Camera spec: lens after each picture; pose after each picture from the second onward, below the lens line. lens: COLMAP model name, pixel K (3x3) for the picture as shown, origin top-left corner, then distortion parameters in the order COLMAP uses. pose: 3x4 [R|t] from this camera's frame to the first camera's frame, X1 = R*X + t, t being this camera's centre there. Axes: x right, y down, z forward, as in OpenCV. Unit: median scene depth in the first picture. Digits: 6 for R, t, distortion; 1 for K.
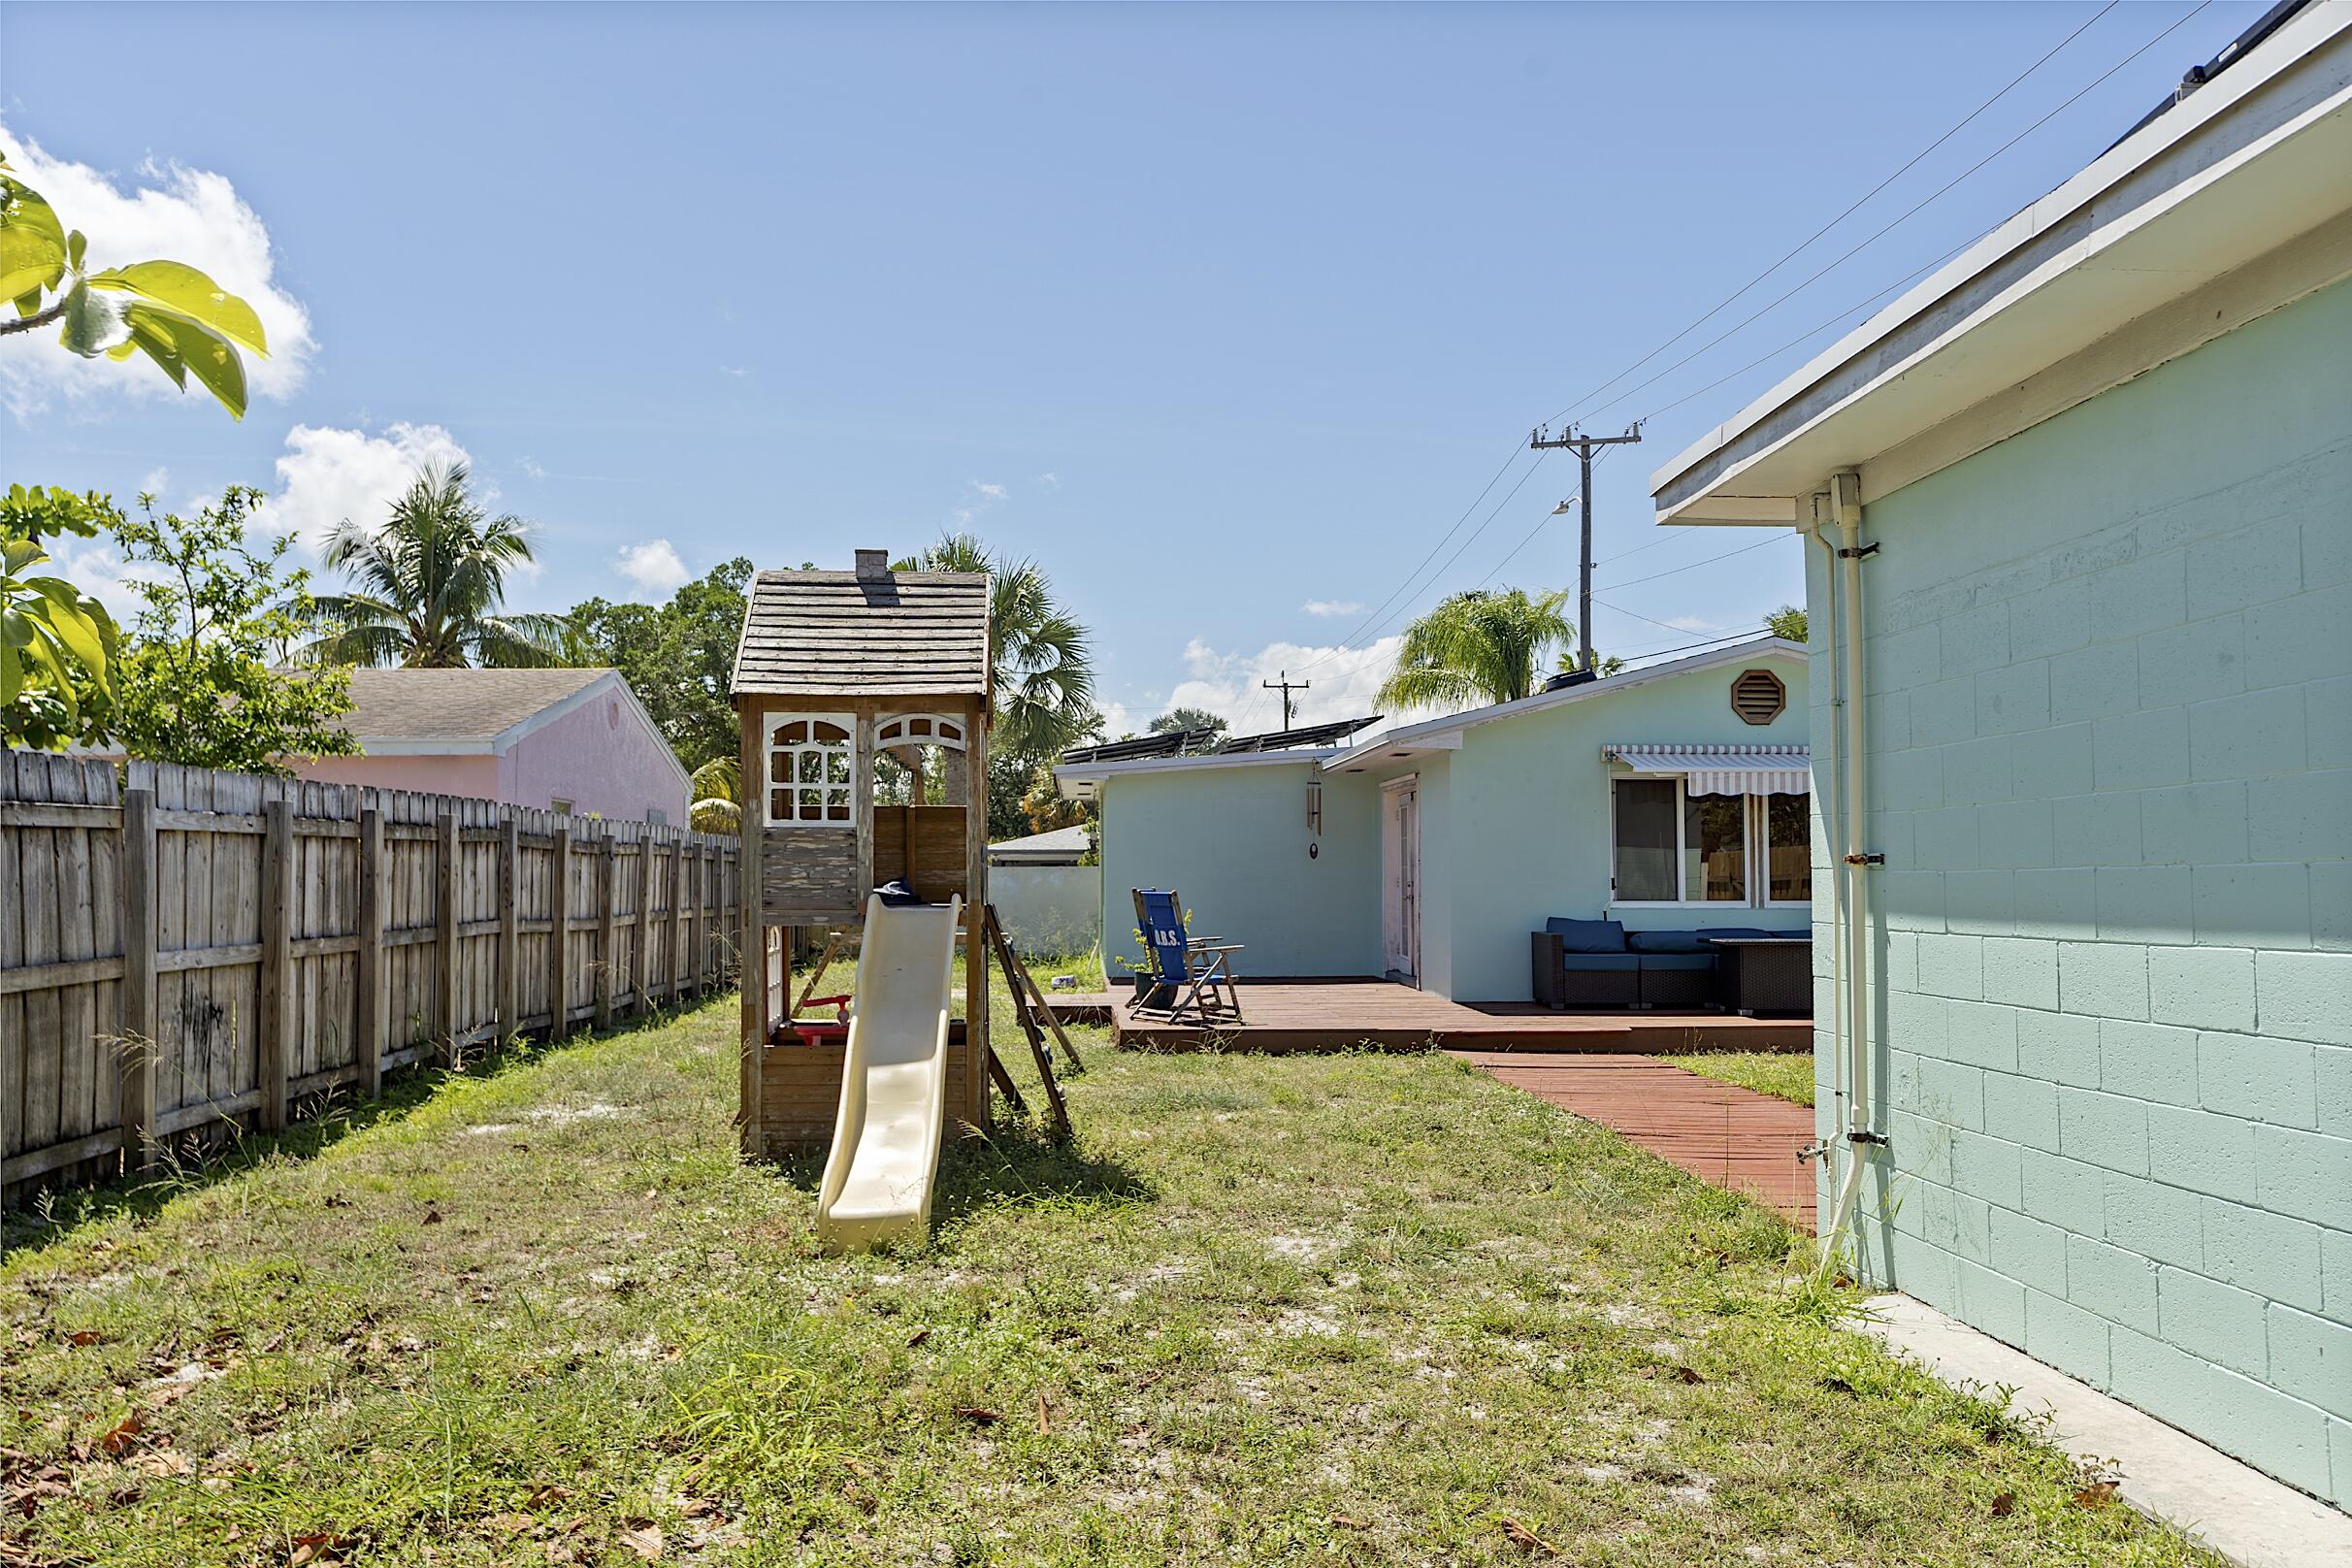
lens RADIAL K [[1739.8, 0, 1176.9], [0, 1739.8, 788.0], [0, 0, 1]] dist [0.005882, 0.000568]
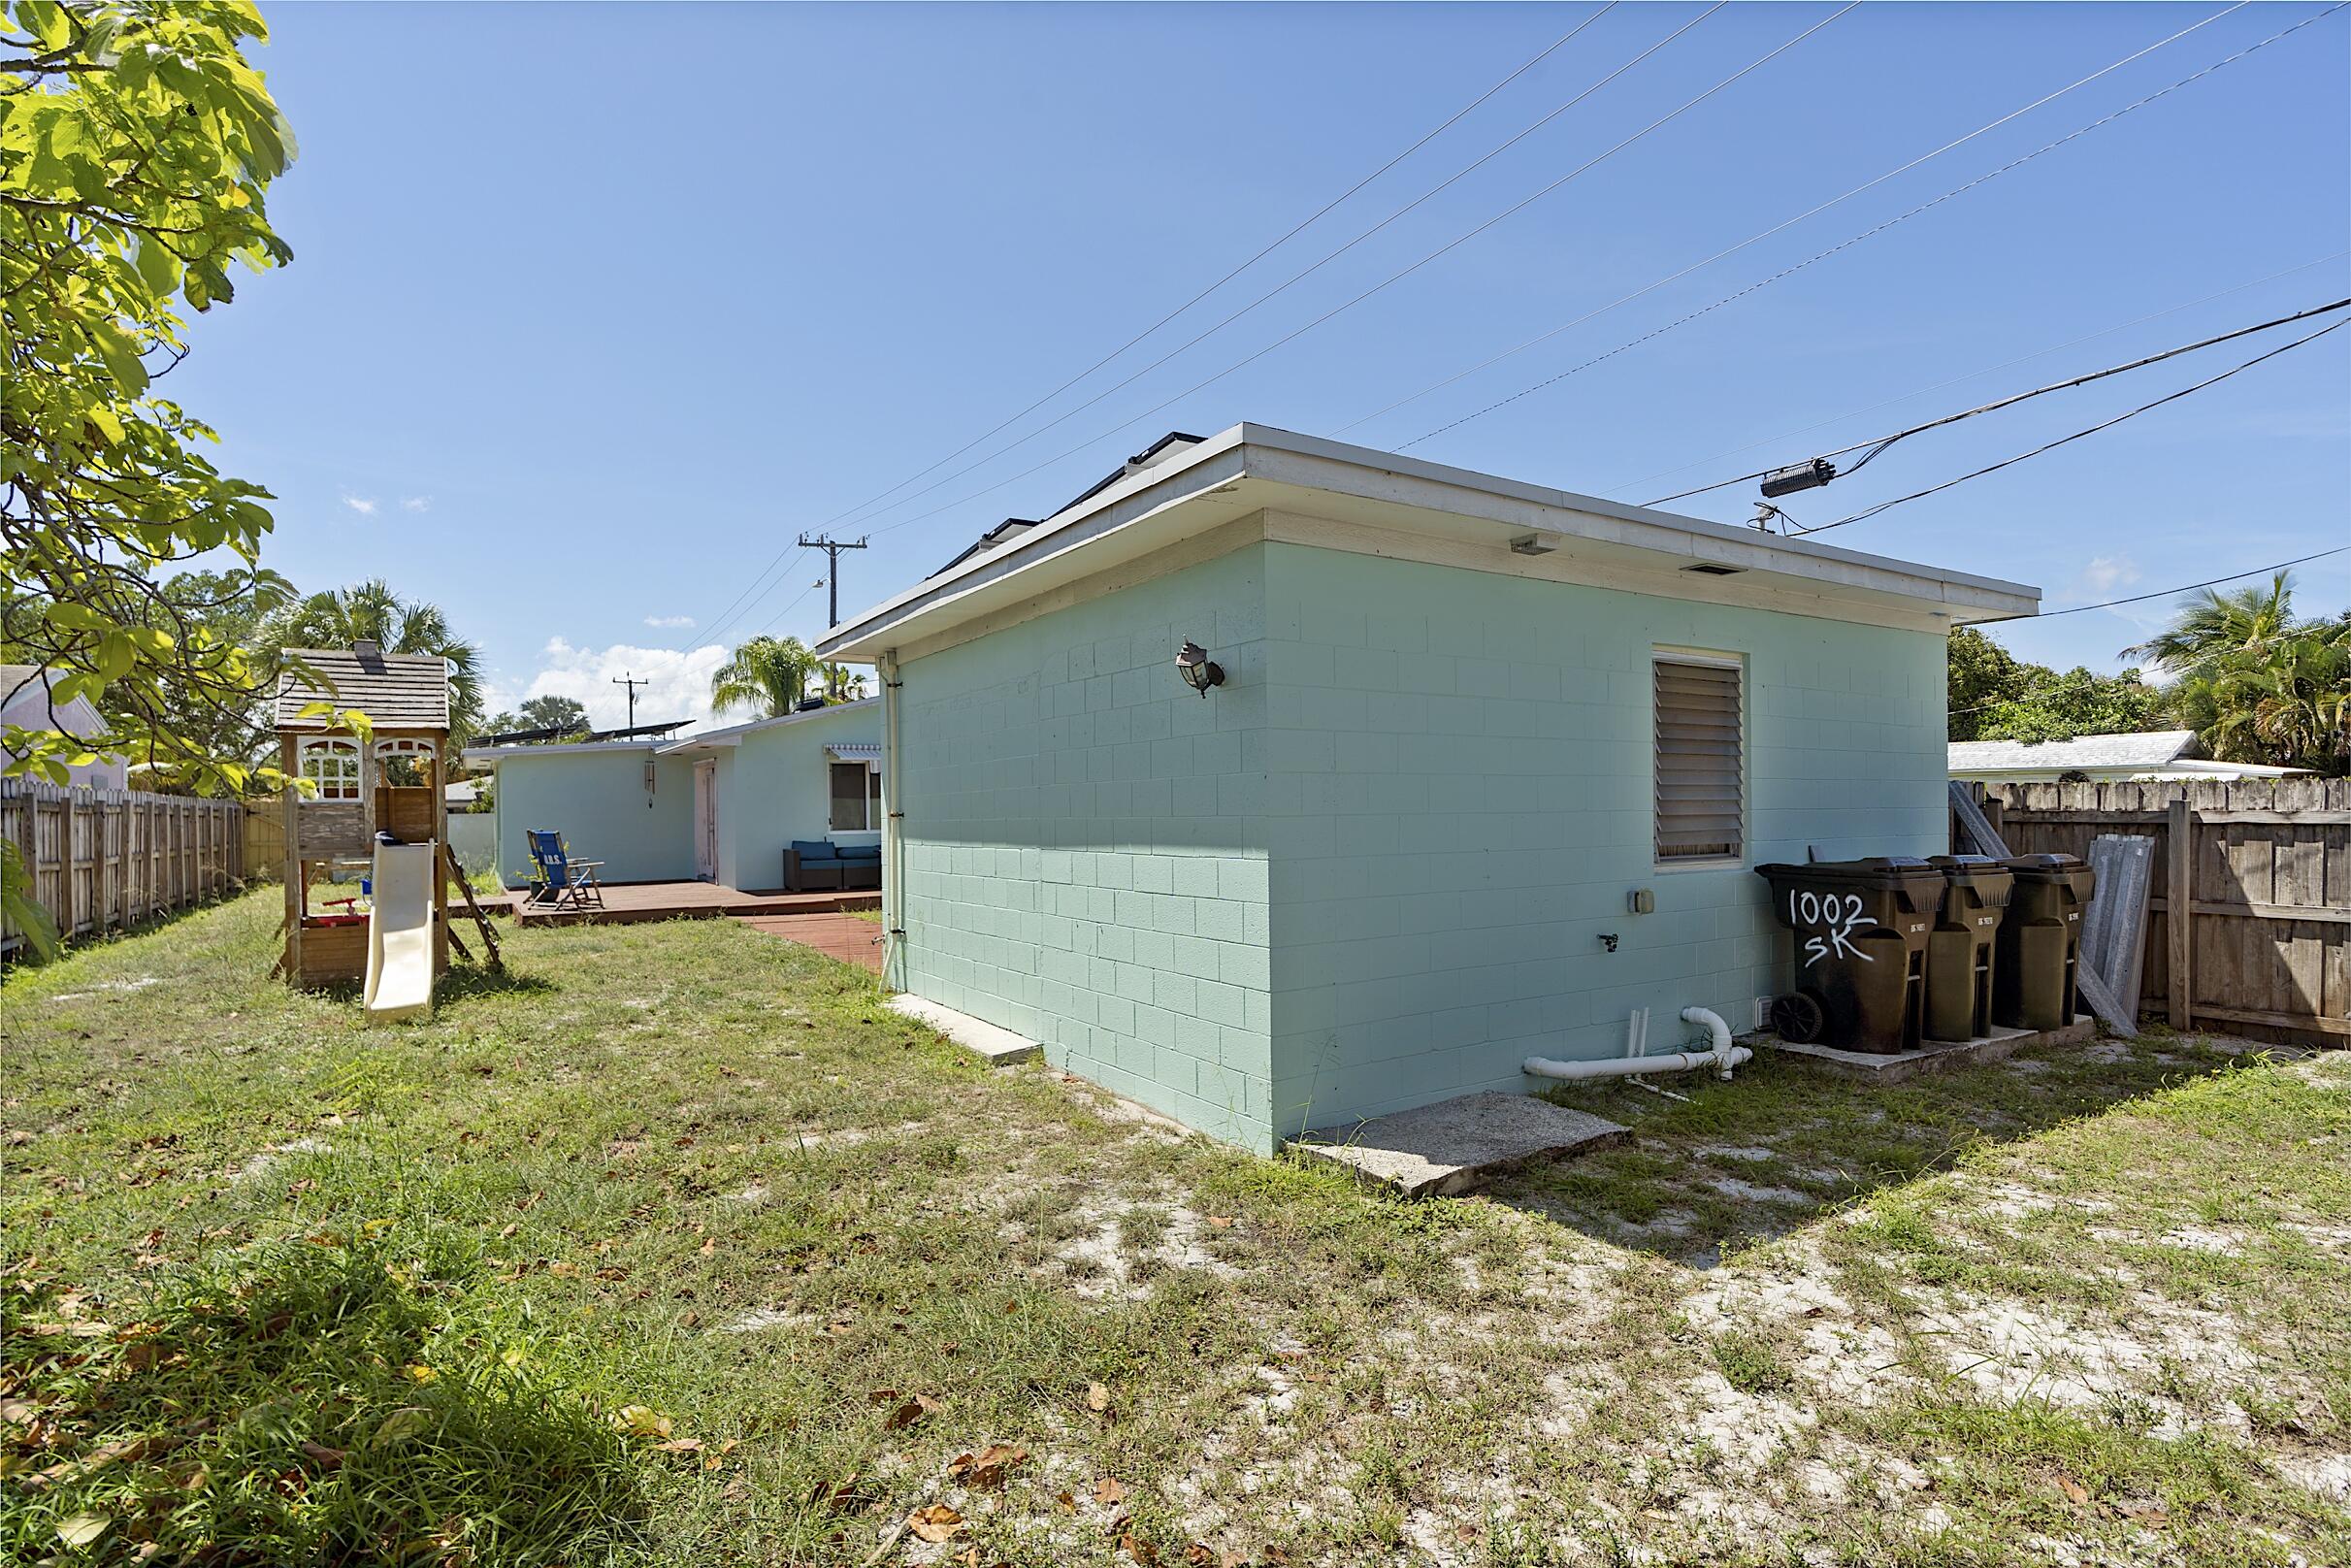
lens RADIAL K [[1150.9, 0, 1159.3], [0, 1150.9, 800.6], [0, 0, 1]] dist [-0.006452, 0.001250]
pose [[0.880870, -0.010150, 0.473250, -0.015469], [-0.009601, 0.999181, 0.039299, -0.020159], [-0.473261, -0.039160, 0.880051, -0.254133]]
